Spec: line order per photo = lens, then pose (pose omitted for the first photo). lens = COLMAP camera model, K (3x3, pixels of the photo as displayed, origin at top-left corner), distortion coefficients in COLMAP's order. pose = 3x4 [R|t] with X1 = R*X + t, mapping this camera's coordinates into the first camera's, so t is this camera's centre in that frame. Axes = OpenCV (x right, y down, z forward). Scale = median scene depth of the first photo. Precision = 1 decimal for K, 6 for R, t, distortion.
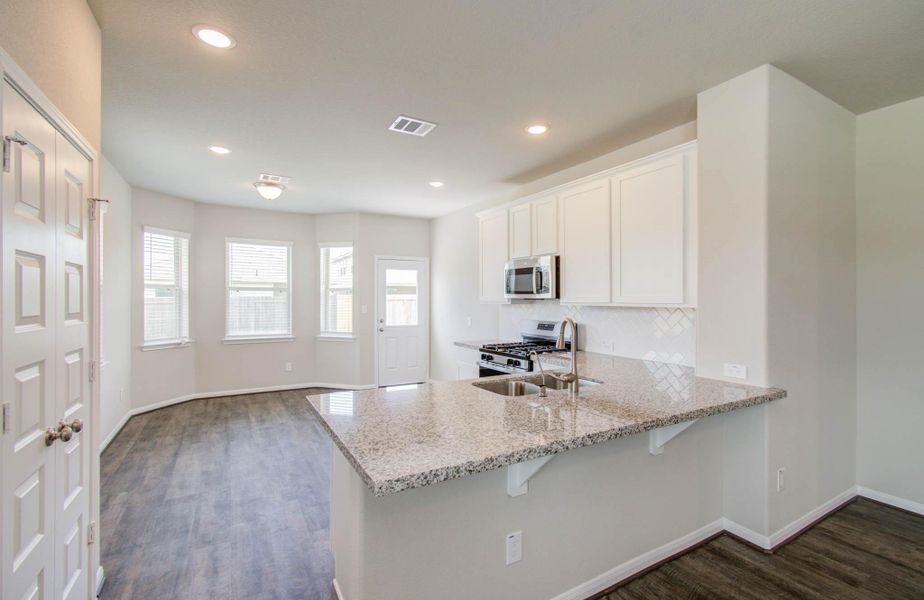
lens RADIAL K [[392.7, 0, 466.0], [0, 392.7, 299.2], [0, 0, 1]] dist [0.002334, 0.000329]
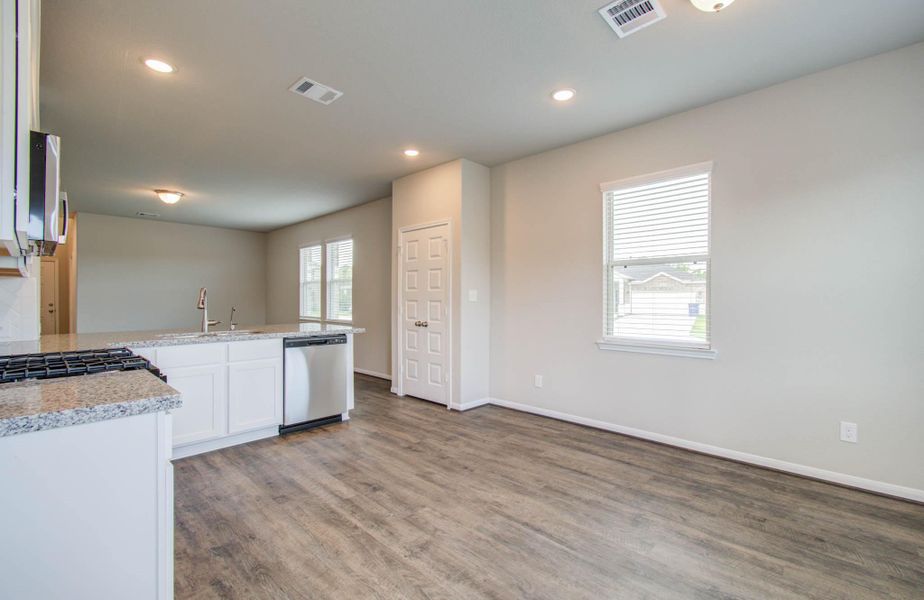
lens RADIAL K [[409.8, 0, 462.0], [0, 409.8, 300.0], [0, 0, 1]] dist [0.000077, 0.000309]
pose [[-0.964453, -0.007653, -0.264142, -0.156460], [-0.006806, 0.999968, -0.004124, 0.052849], [0.264165, -0.002179, -0.964475, 1.469460]]
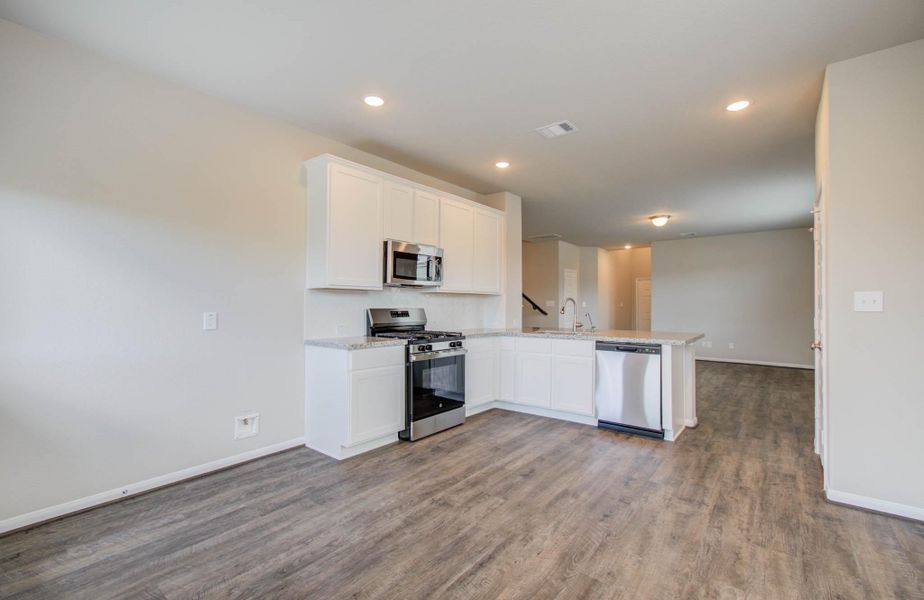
lens RADIAL K [[401.9, 0, 462.0], [0, 401.9, 300.0], [0, 0, 1]] dist [-0.002539, 0.000444]
pose [[-0.337810, 0.006718, 0.941190, -0.805453], [-0.006137, 0.999938, -0.009340, 0.043084], [-0.941194, -0.008931, -0.337748, 1.176813]]
